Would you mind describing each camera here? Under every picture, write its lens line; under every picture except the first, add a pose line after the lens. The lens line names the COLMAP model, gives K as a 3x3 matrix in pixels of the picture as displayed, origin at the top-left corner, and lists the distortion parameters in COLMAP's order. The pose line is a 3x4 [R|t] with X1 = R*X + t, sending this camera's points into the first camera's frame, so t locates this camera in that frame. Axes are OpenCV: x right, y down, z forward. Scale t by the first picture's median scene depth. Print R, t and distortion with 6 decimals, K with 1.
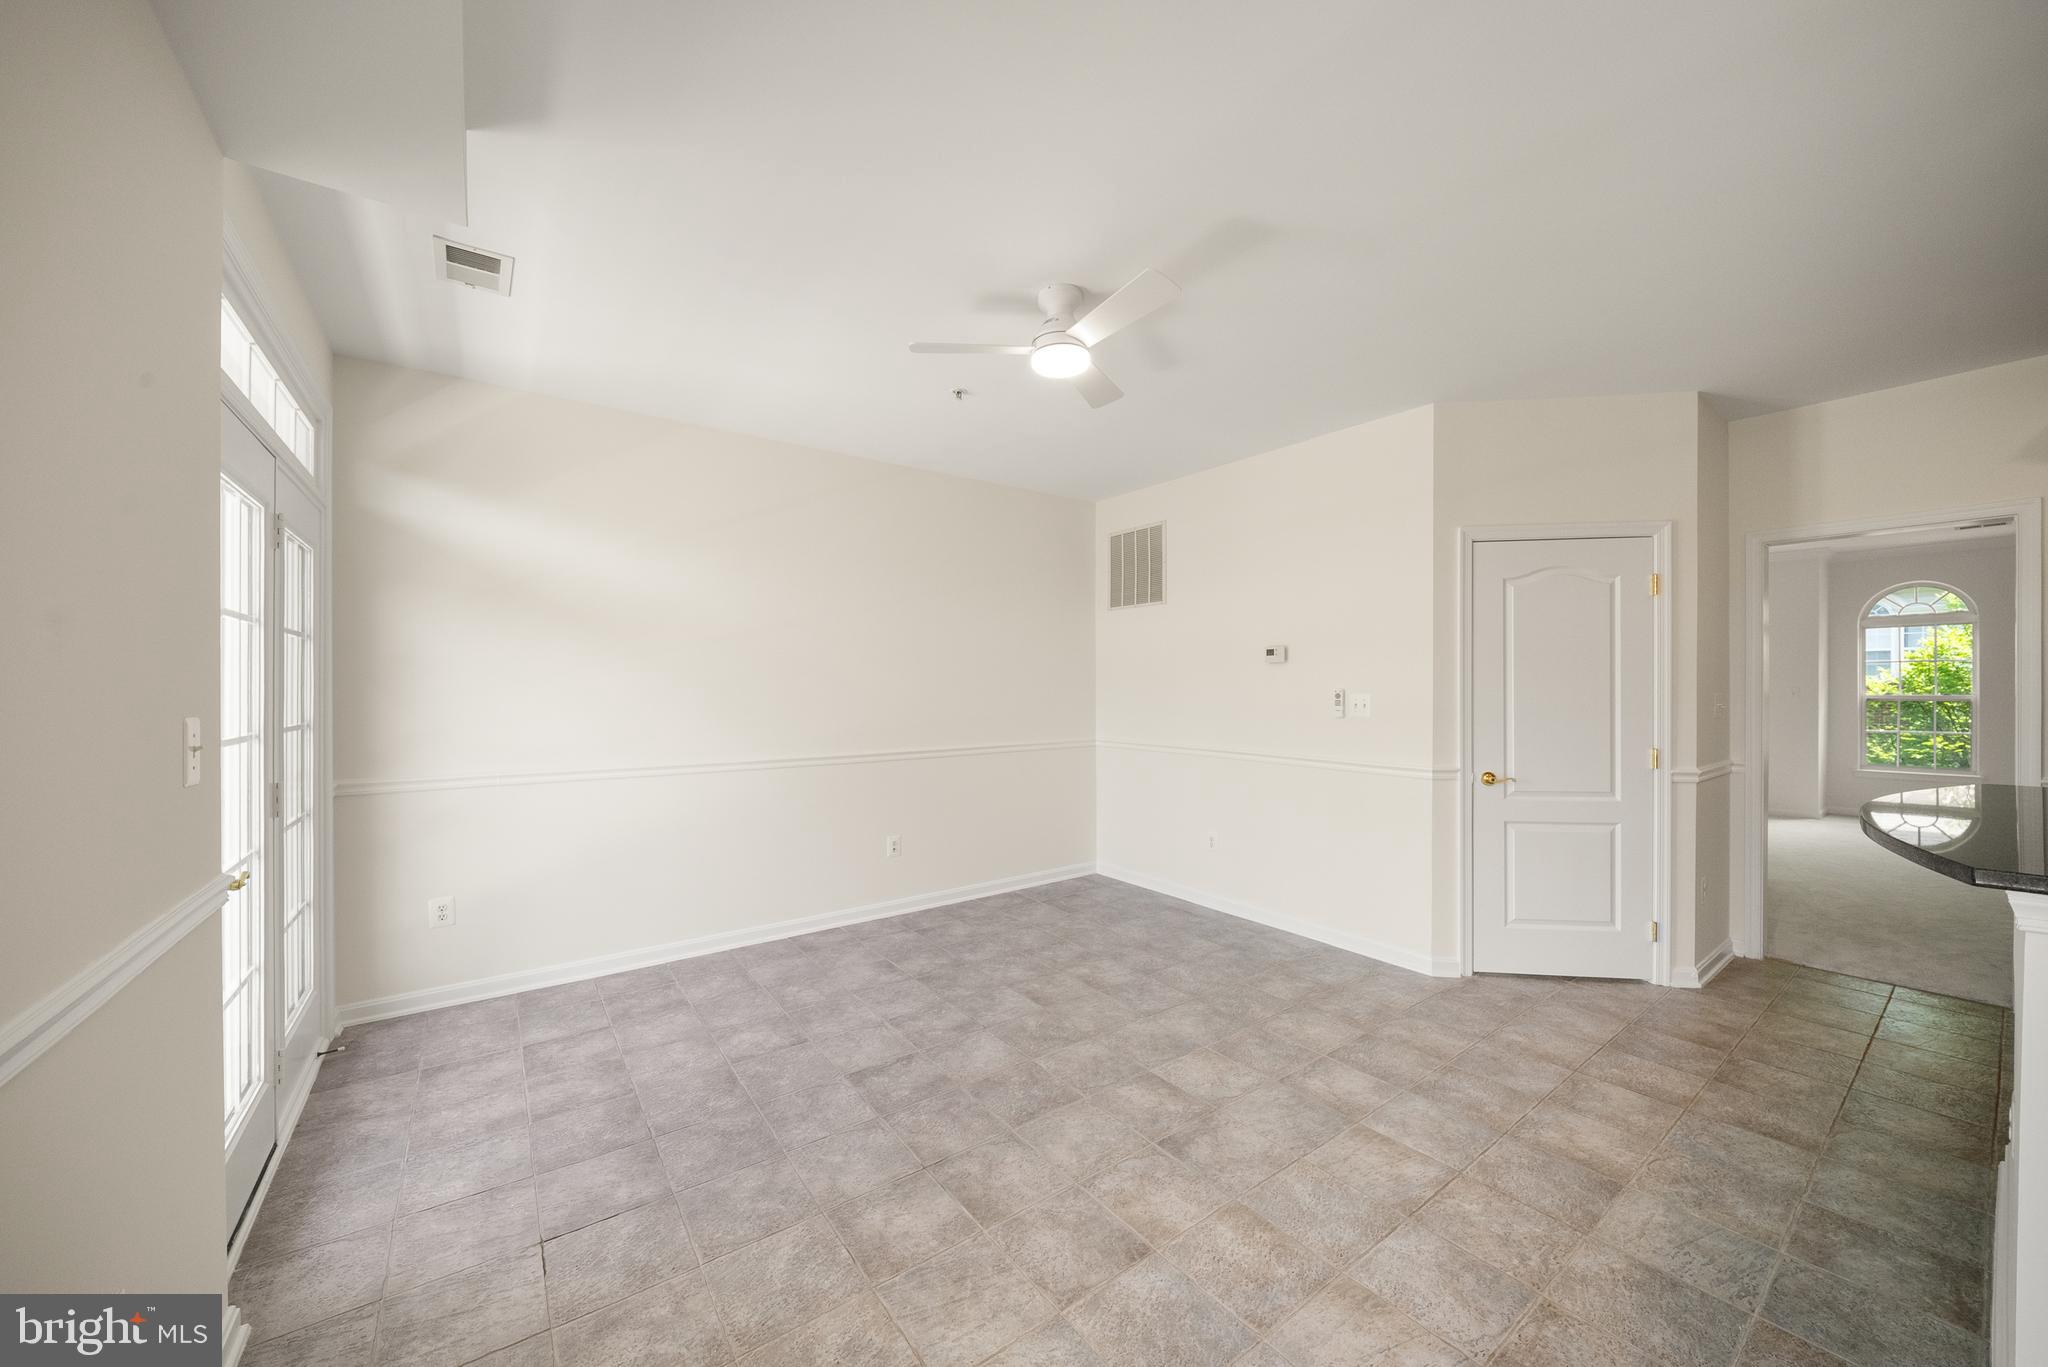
lens RADIAL K [[736.1, 0, 1022.1], [0, 736.1, 684.3], [0, 0, 1]] dist [0.010402, -0.005981]
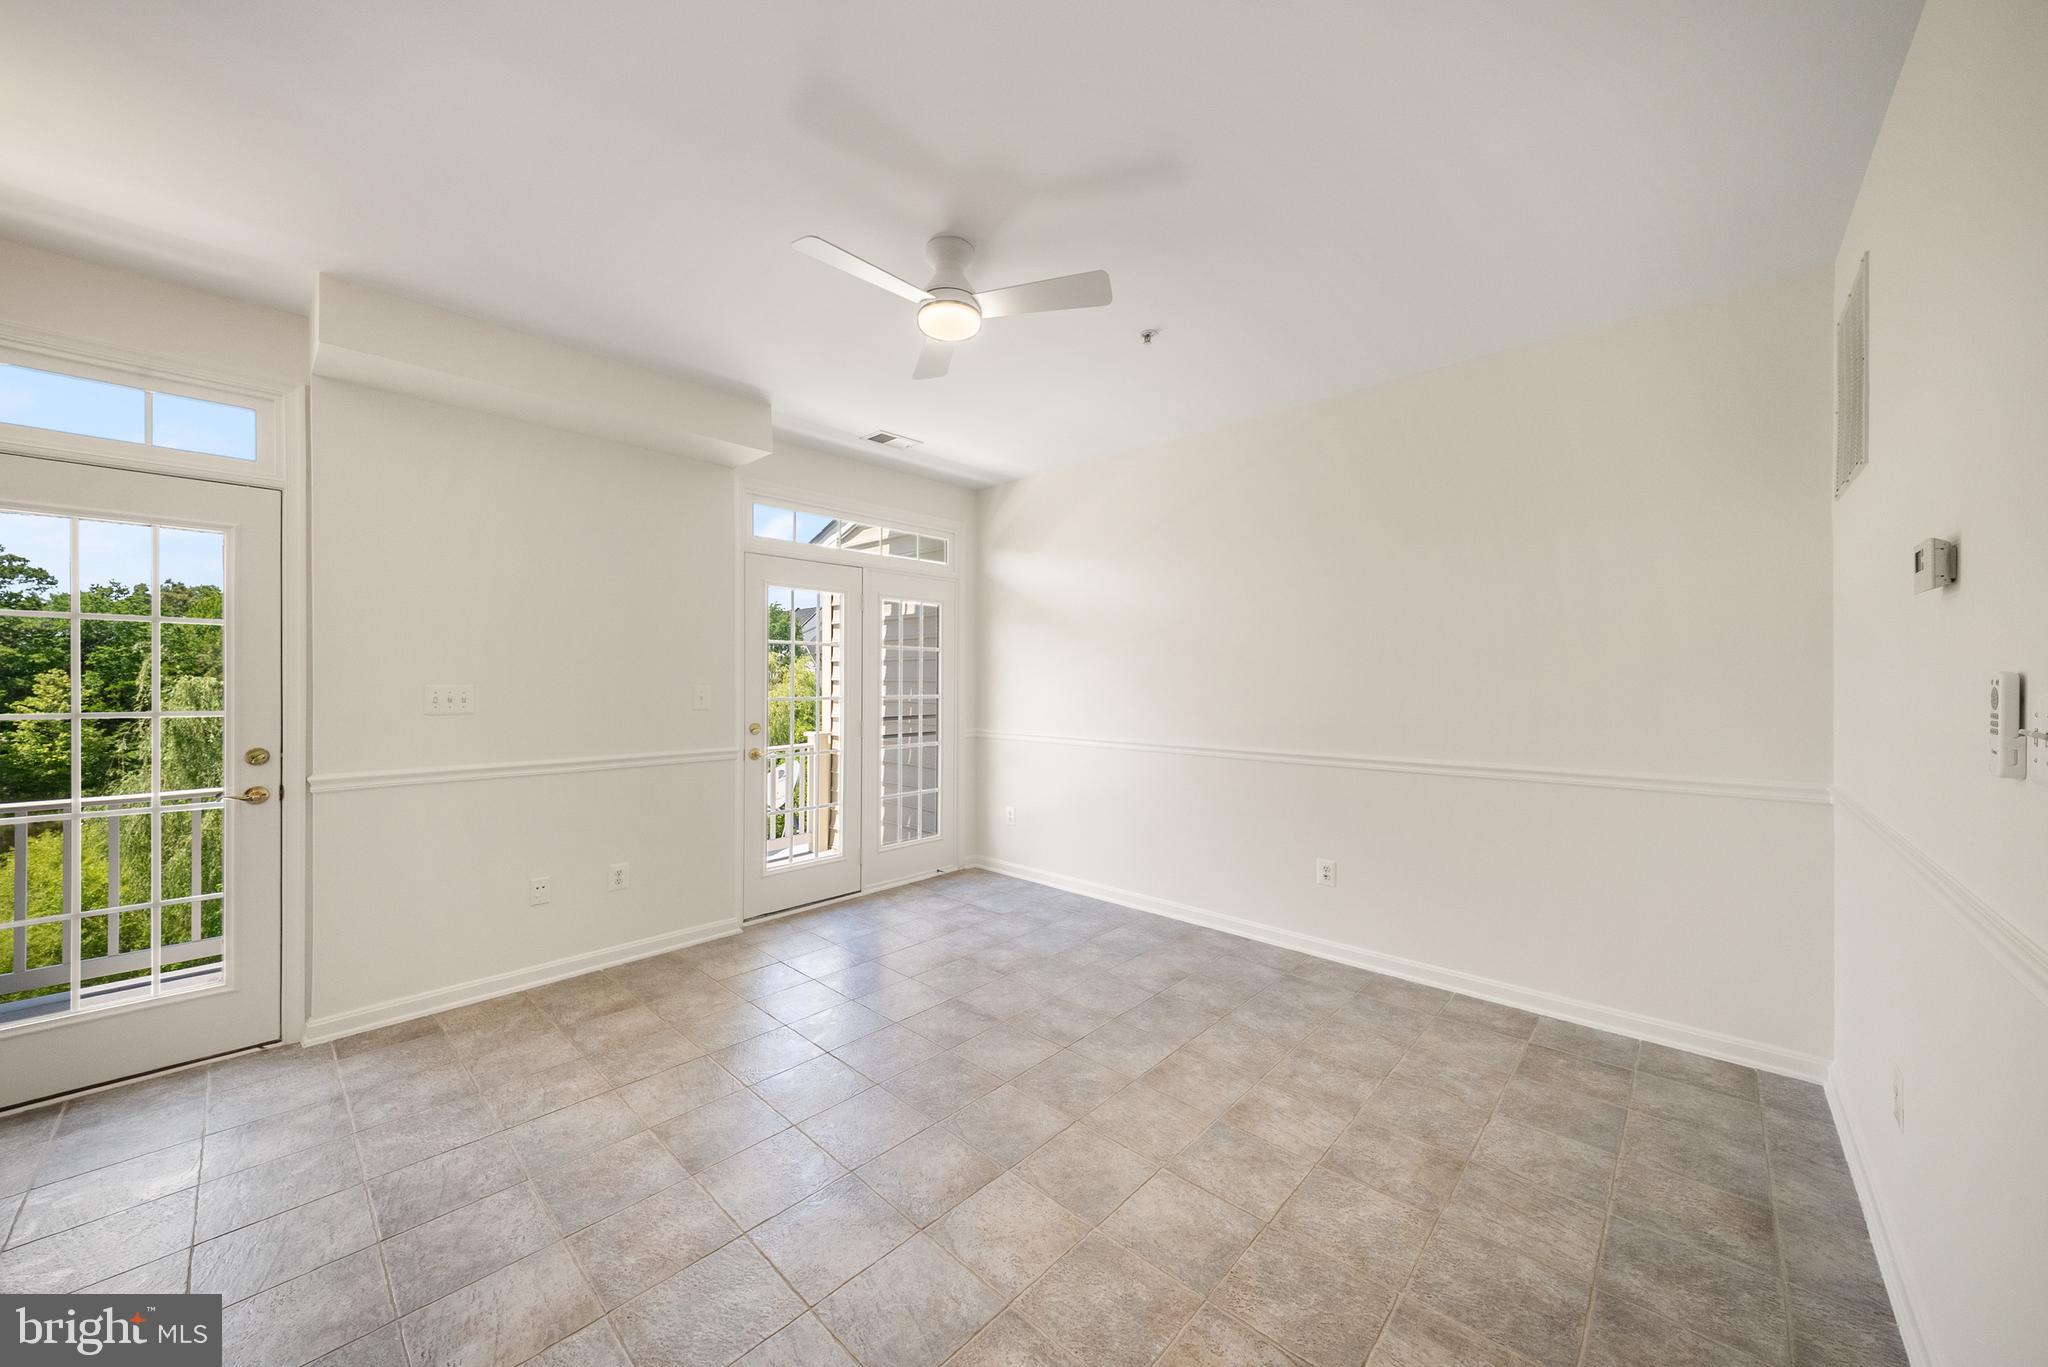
lens RADIAL K [[725.7, 0, 1021.4], [0, 725.7, 680.3], [0, 0, 1]] dist [0.019865, -0.006970]
pose [[0.181980, 0.000677, -0.983302, 0.798154], [0.000286, 1.000000, 0.000742, 0.010130], [0.983302, -0.000417, 0.181980, 0.756048]]
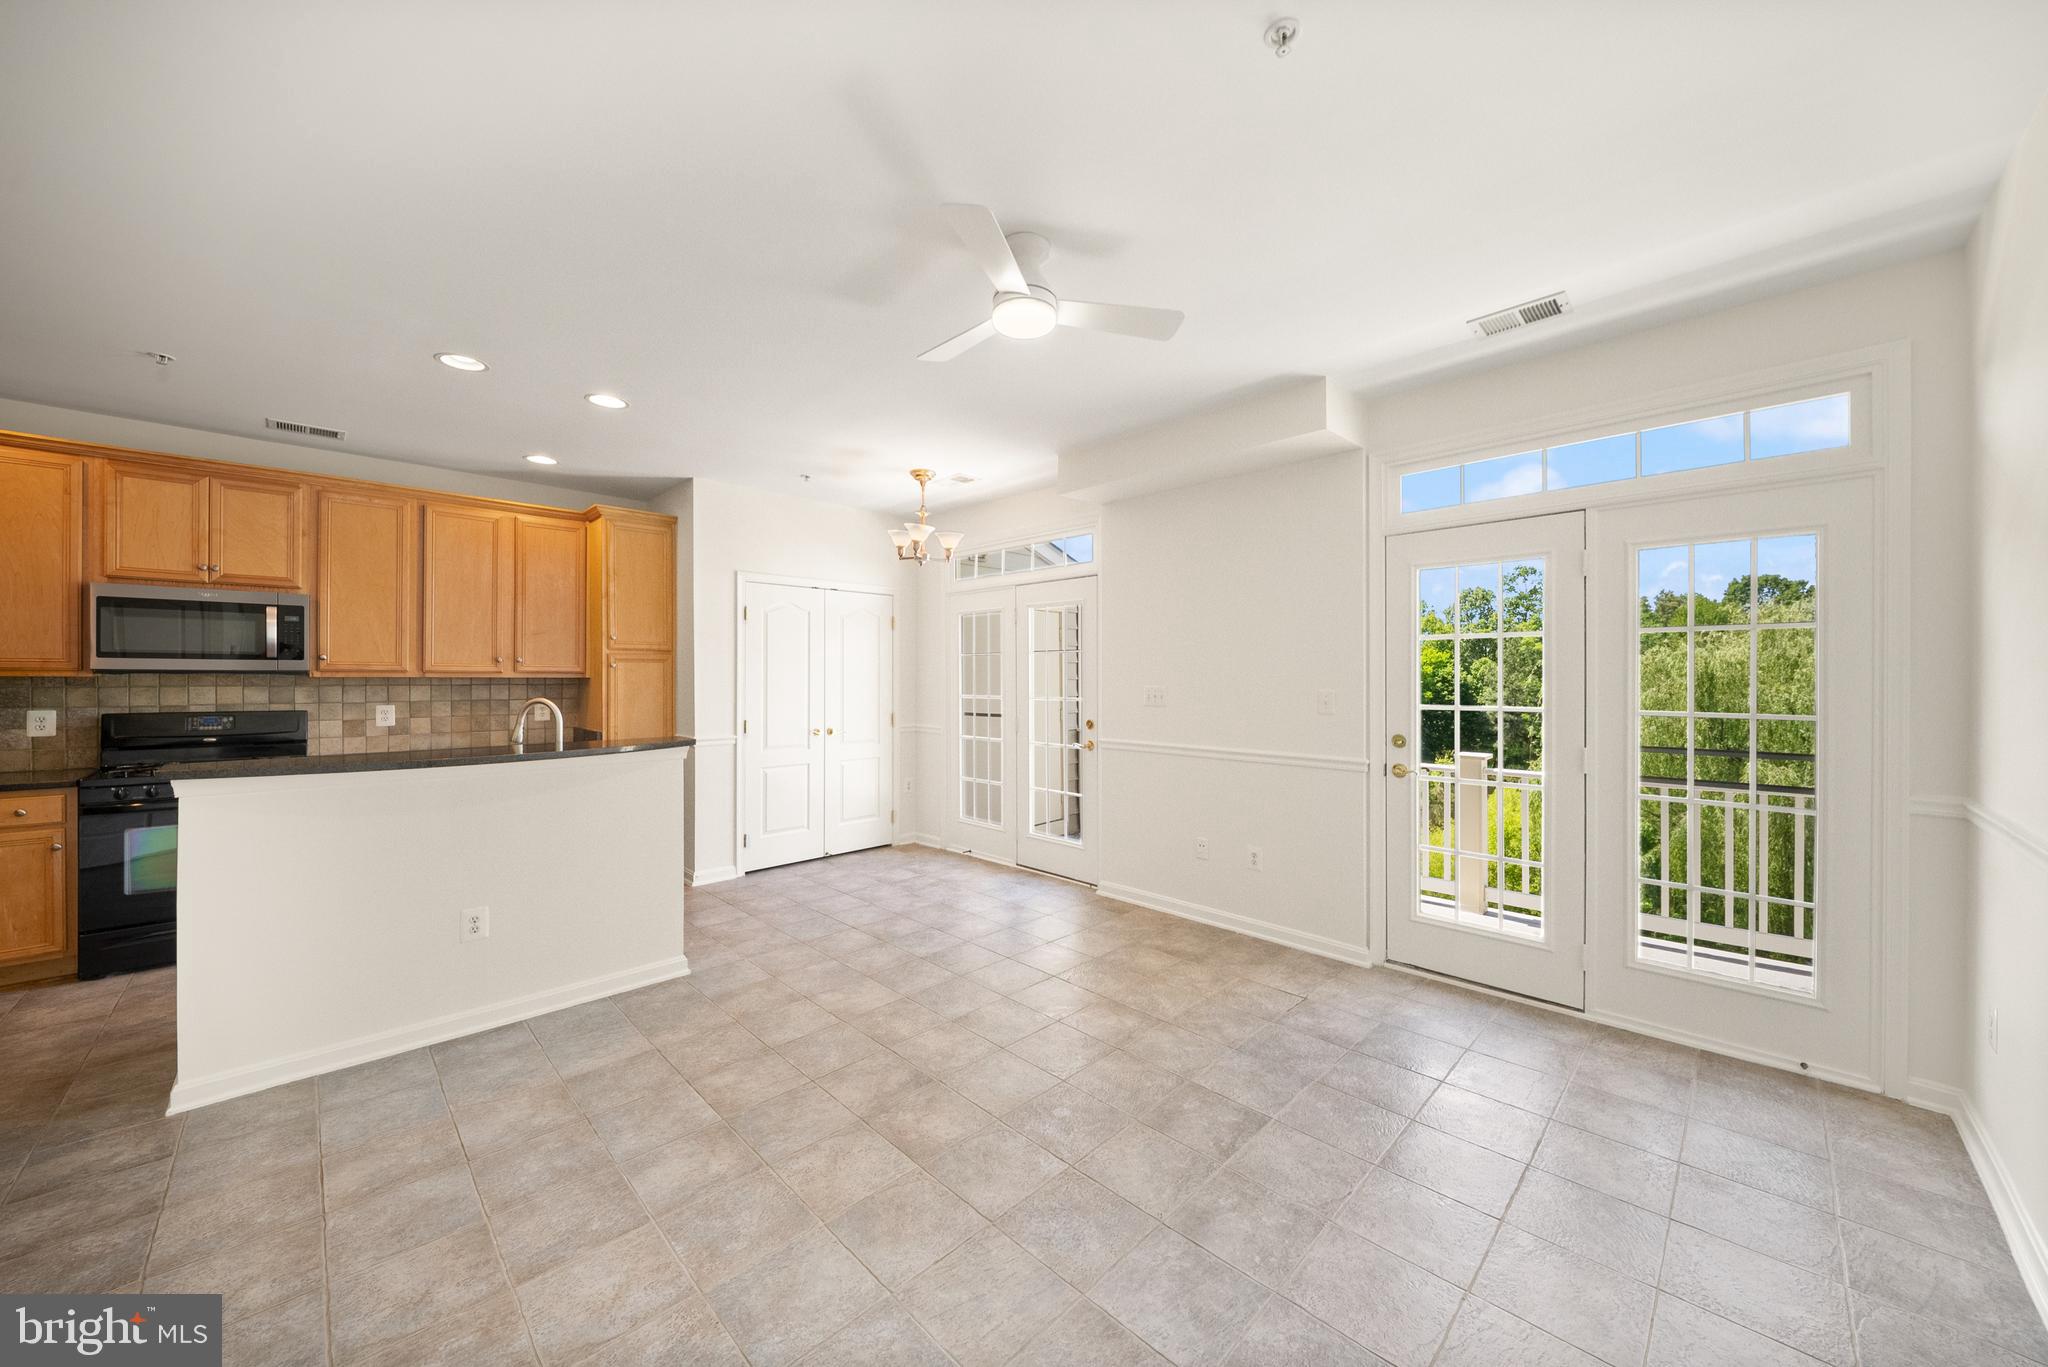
lens RADIAL K [[728.9, 0, 1022.7], [0, 728.9, 678.9], [0, 0, 1]] dist [0.008705, -0.006885]
pose [[-0.989057, 0.001672, -0.147525, 0.153696], [0.001495, 0.999998, 0.001311, 0.001148], [0.147527, 0.001076, -0.989057, 1.544633]]
